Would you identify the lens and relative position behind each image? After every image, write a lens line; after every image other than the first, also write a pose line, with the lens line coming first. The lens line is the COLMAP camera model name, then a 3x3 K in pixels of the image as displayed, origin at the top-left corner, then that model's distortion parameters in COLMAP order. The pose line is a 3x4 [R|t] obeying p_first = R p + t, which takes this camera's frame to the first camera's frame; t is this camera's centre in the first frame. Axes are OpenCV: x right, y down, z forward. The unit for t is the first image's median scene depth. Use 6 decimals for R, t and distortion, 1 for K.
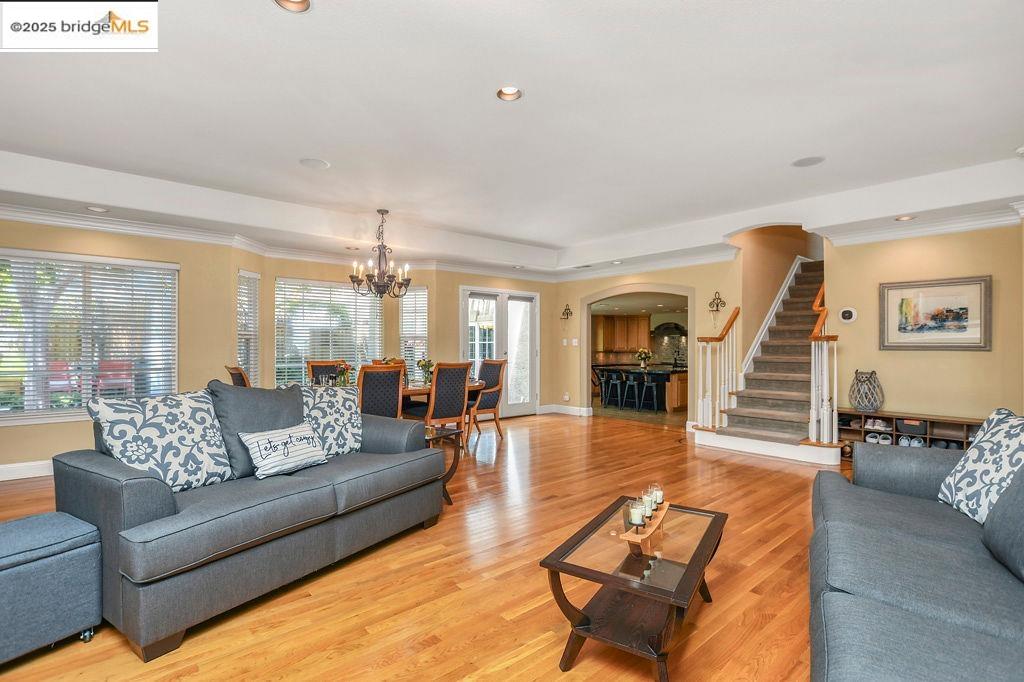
lens RADIAL K [[477.8, 0, 521.8], [0, 477.8, 344.6], [0, 0, 1]] dist [-0.022469, 0.004067]
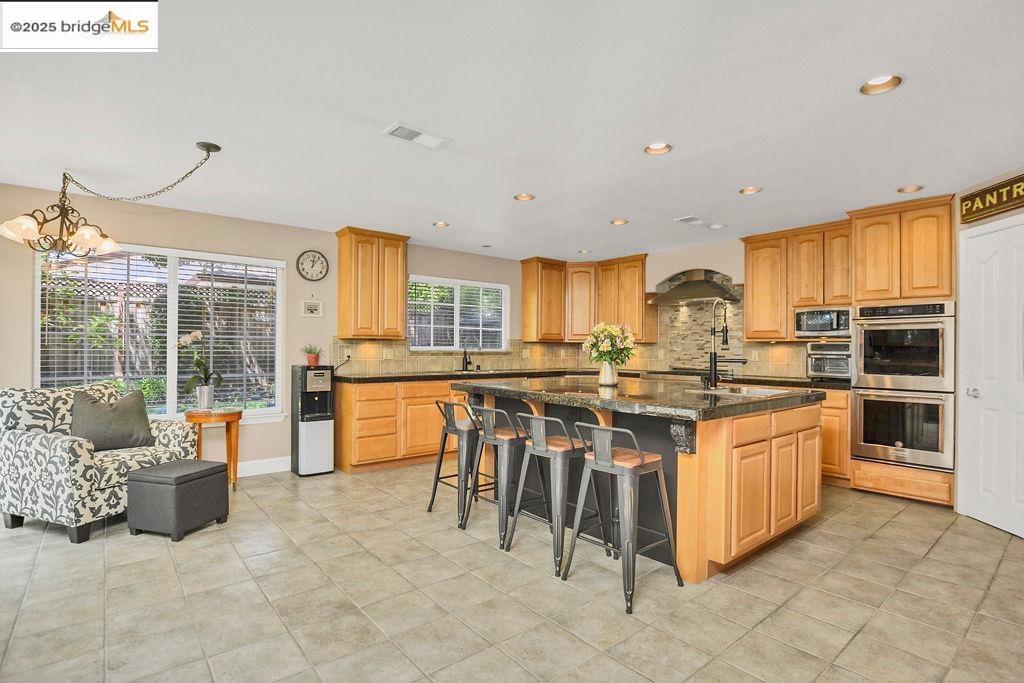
lens RADIAL K [[477.8, 0, 515.5], [0, 477.8, 357.3], [0, 0, 1]] dist [-0.022469, 0.004067]
pose [[0.999046, 0.008740, -0.042779, 0.444751], [-0.007968, 0.999803, 0.018177, 0.054892], [0.042930, -0.017819, 0.998919, 1.472652]]
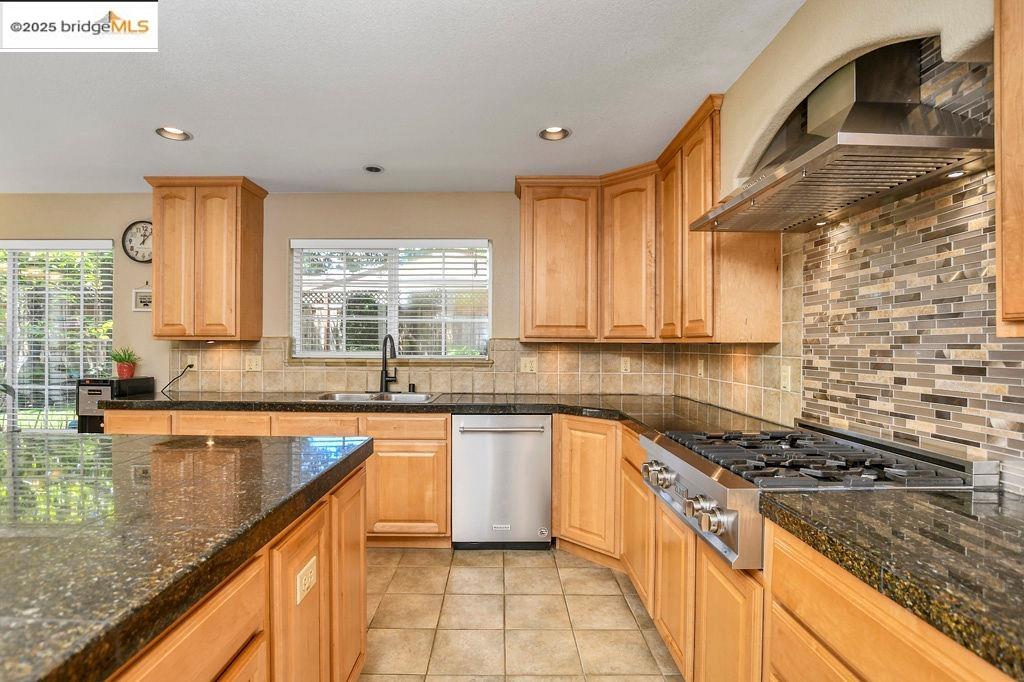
lens RADIAL K [[477.8, 0, 512.5], [0, 477.8, 348.8], [0, 0, 1]] dist [-0.022469, 0.004067]
pose [[0.755751, 0.009784, -0.654786, 0.816470], [-0.007237, 0.999952, 0.006588, 0.042221], [0.654819, -0.000240, 0.755786, 2.158040]]
